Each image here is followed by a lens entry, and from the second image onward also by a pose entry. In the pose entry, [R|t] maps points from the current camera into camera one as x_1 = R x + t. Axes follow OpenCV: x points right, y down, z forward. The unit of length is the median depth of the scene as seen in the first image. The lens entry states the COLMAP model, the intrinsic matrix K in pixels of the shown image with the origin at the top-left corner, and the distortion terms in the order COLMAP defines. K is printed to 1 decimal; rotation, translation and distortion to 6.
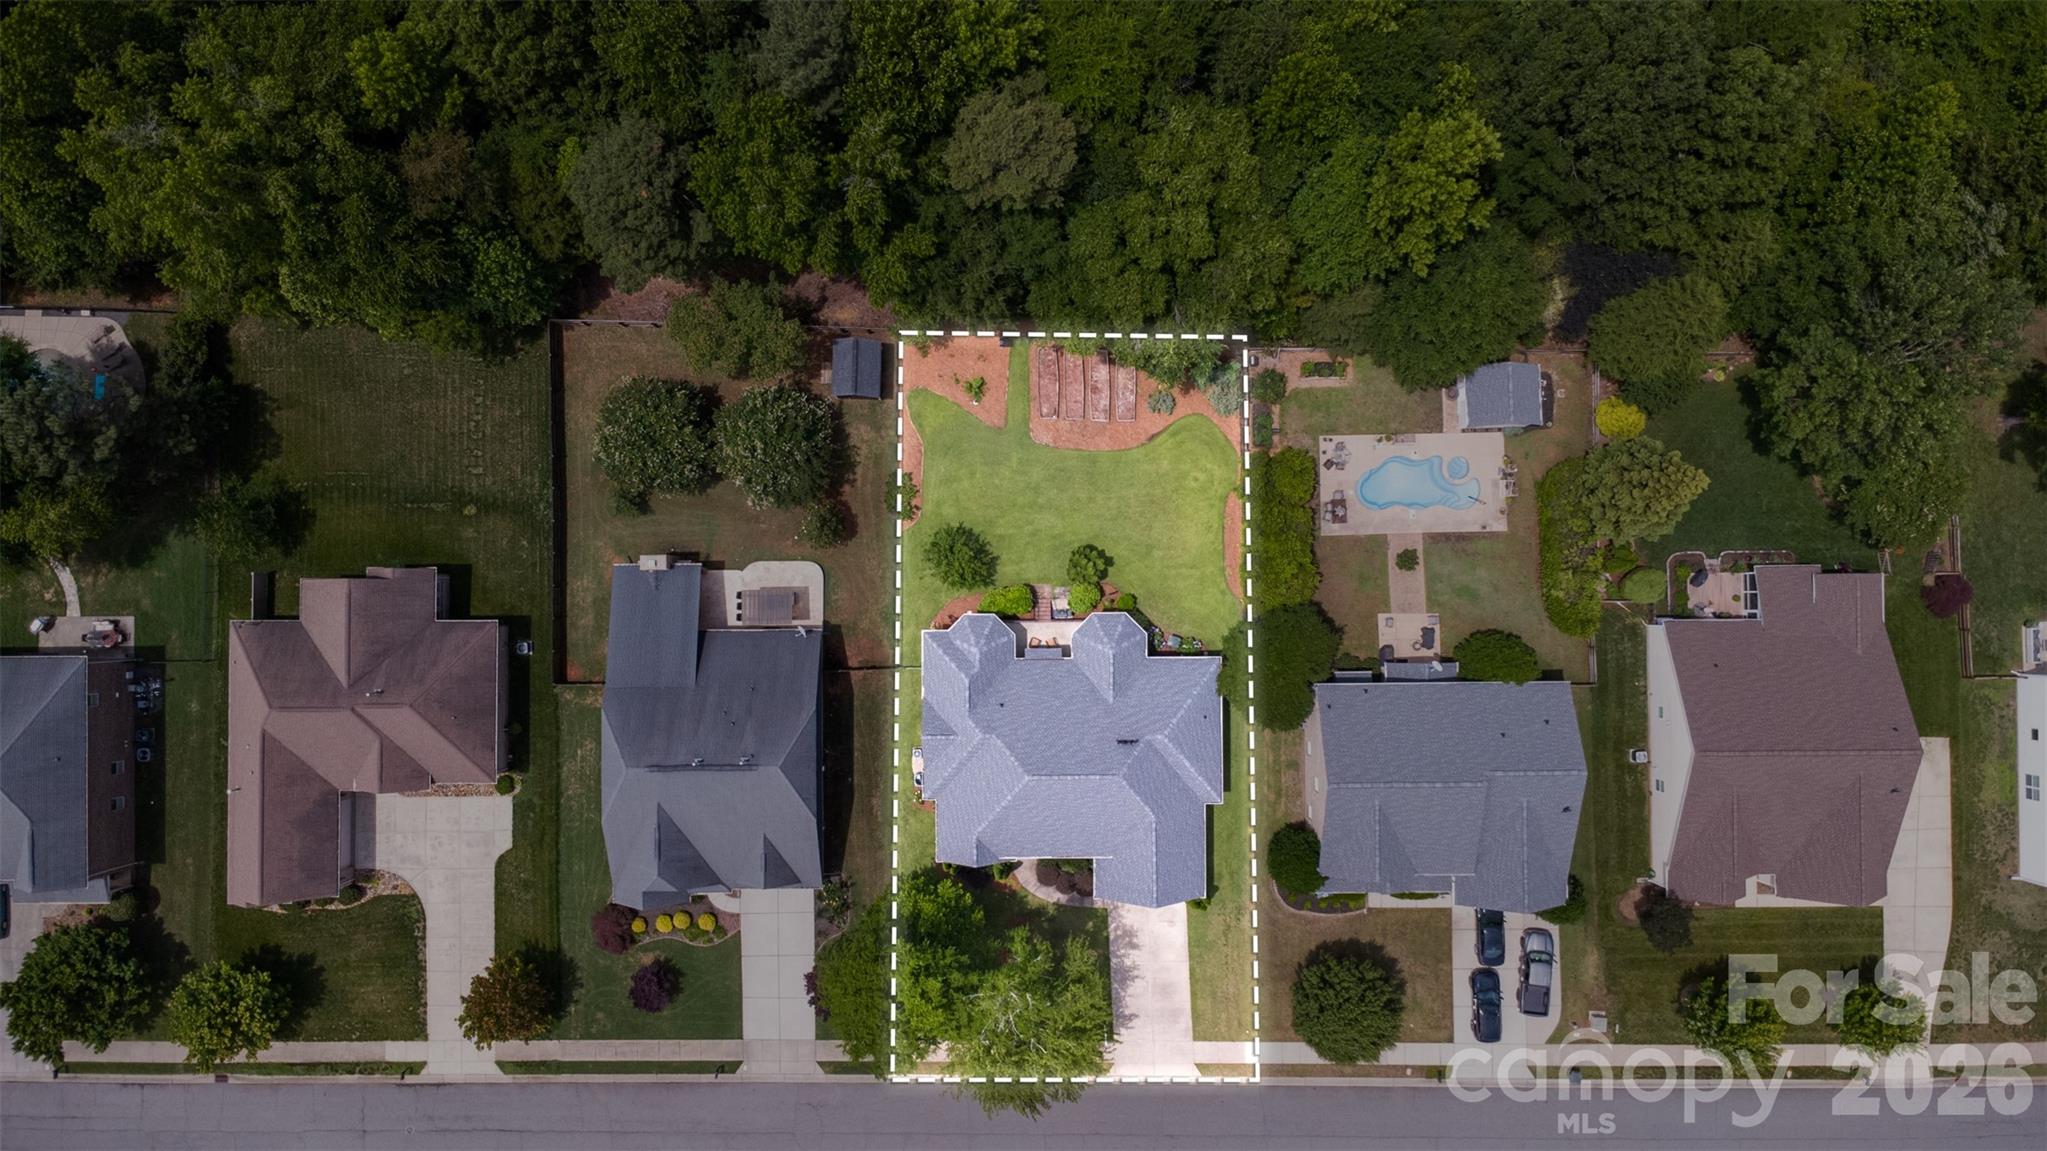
lens RADIAL K [[1465.5, 0, 1023.5], [0, 1465.5, 575.5], [0, 0, 1]] dist [0.002282, -0.000455]
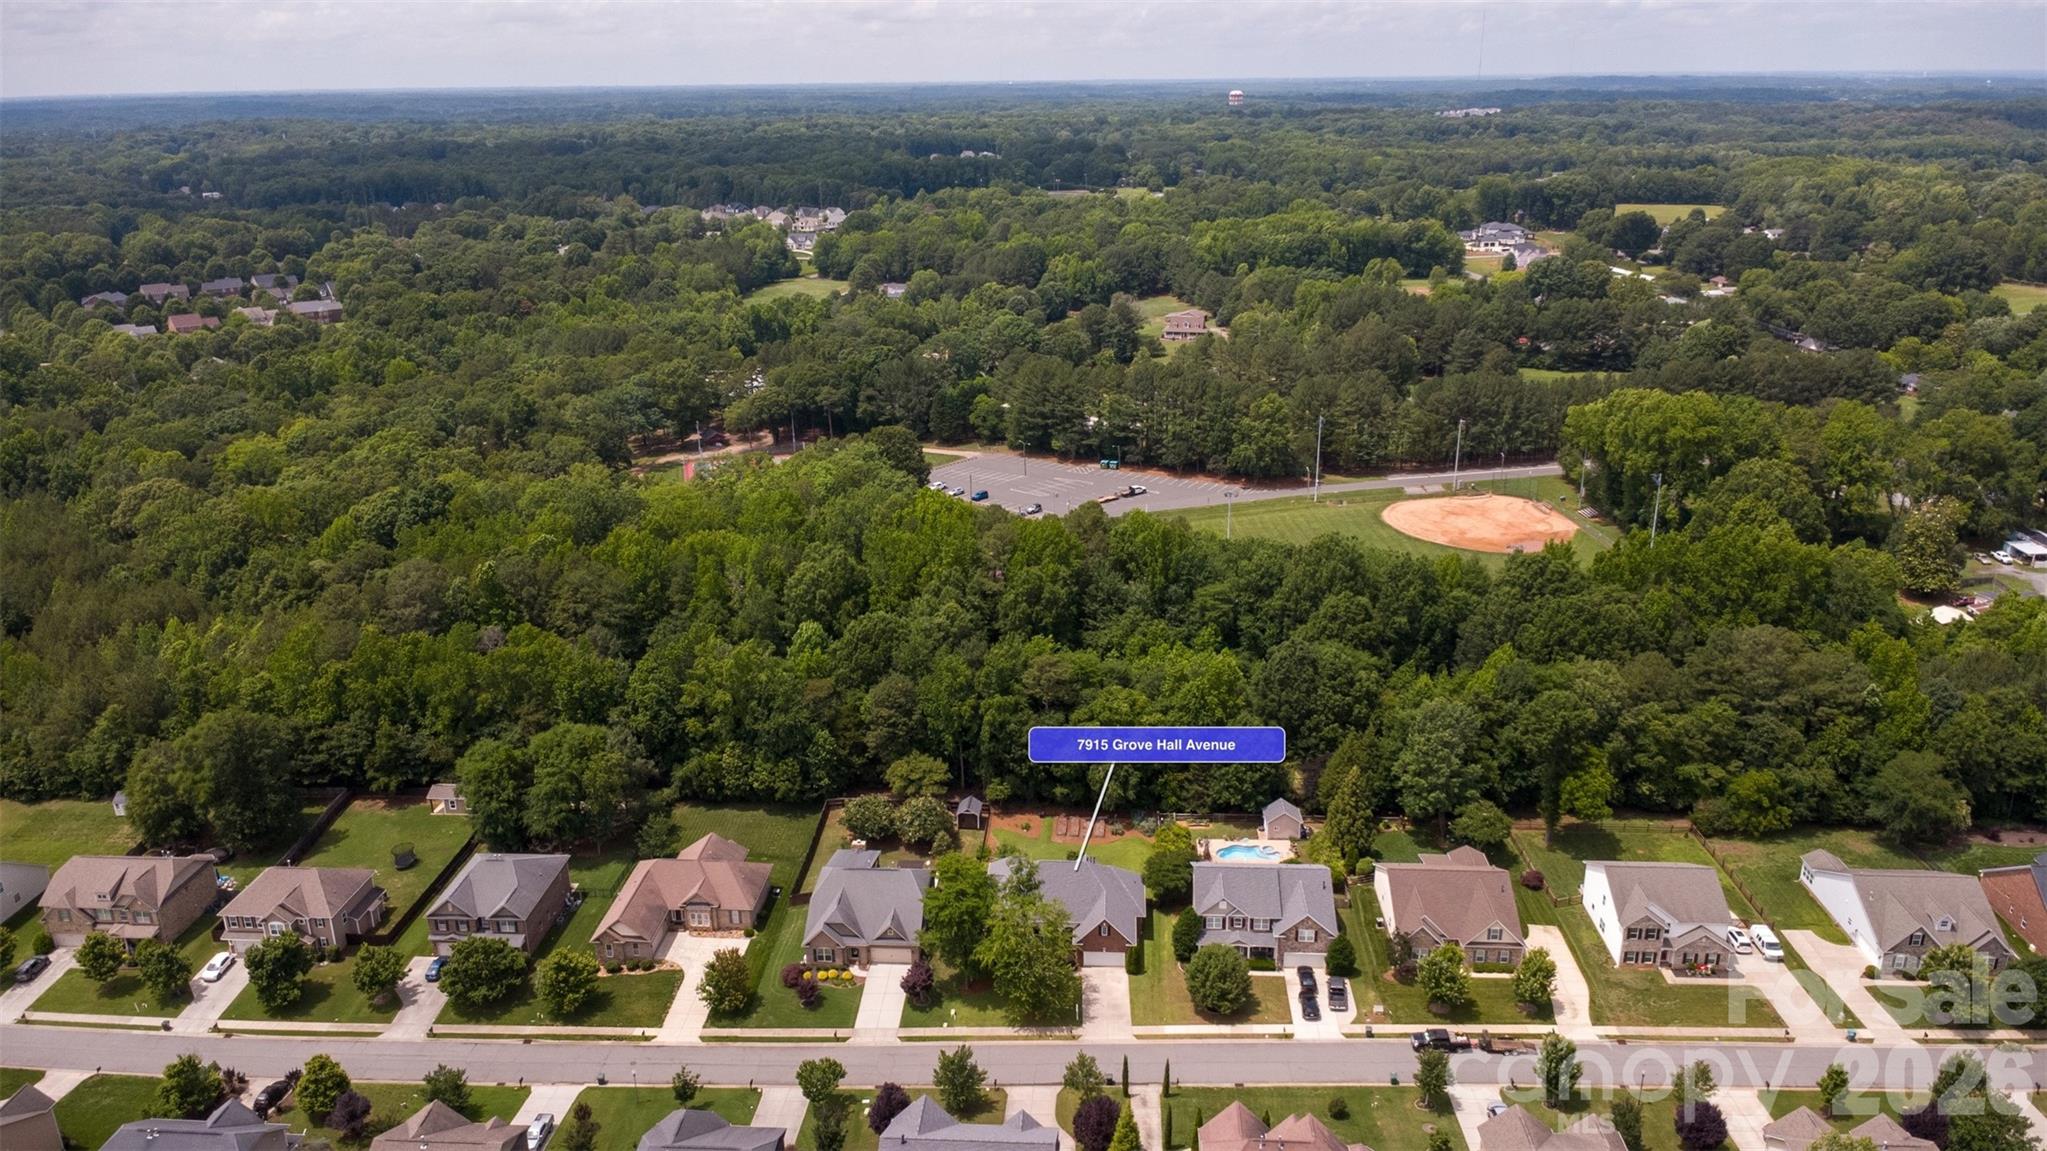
lens RADIAL K [[1465.5, 0, 1023.5], [0, 1465.5, 575.5], [0, 0, 1]] dist [0.002282, -0.000455]
pose [[0.997099, -0.003327, -0.076041, 0.122096], [-0.070363, 0.340655, -0.937552, 1.666731], [0.029023, 0.940183, 0.339432, -0.015225]]
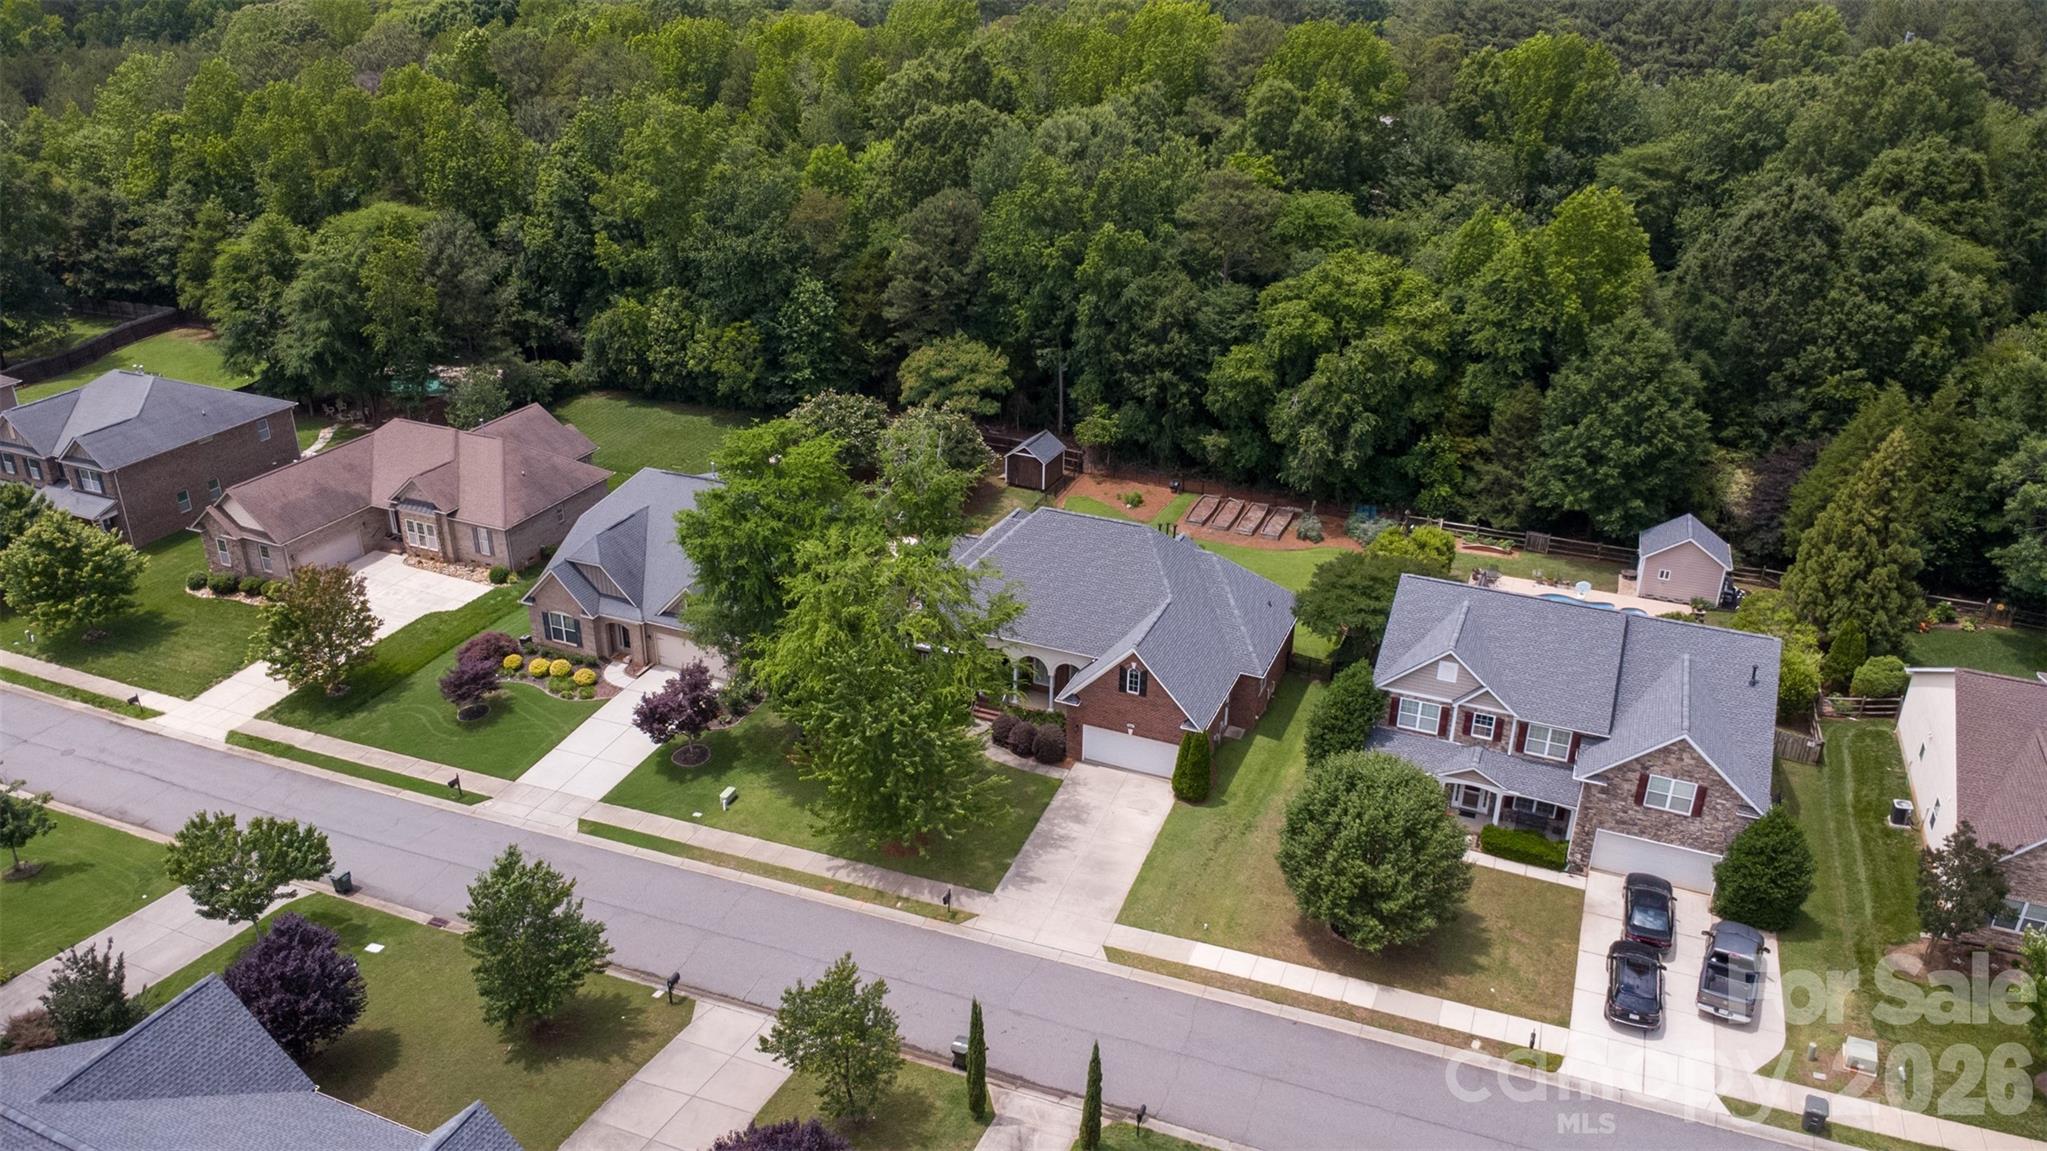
lens RADIAL K [[1465.5, 0, 1023.5], [0, 1465.5, 575.5], [0, 0, 1]] dist [0.002282, -0.000455]
pose [[0.919394, 0.164950, -0.357079, 0.272169], [-0.393321, 0.393761, -0.830813, 0.774707], [0.003561, 0.904292, 0.426900, 0.615350]]
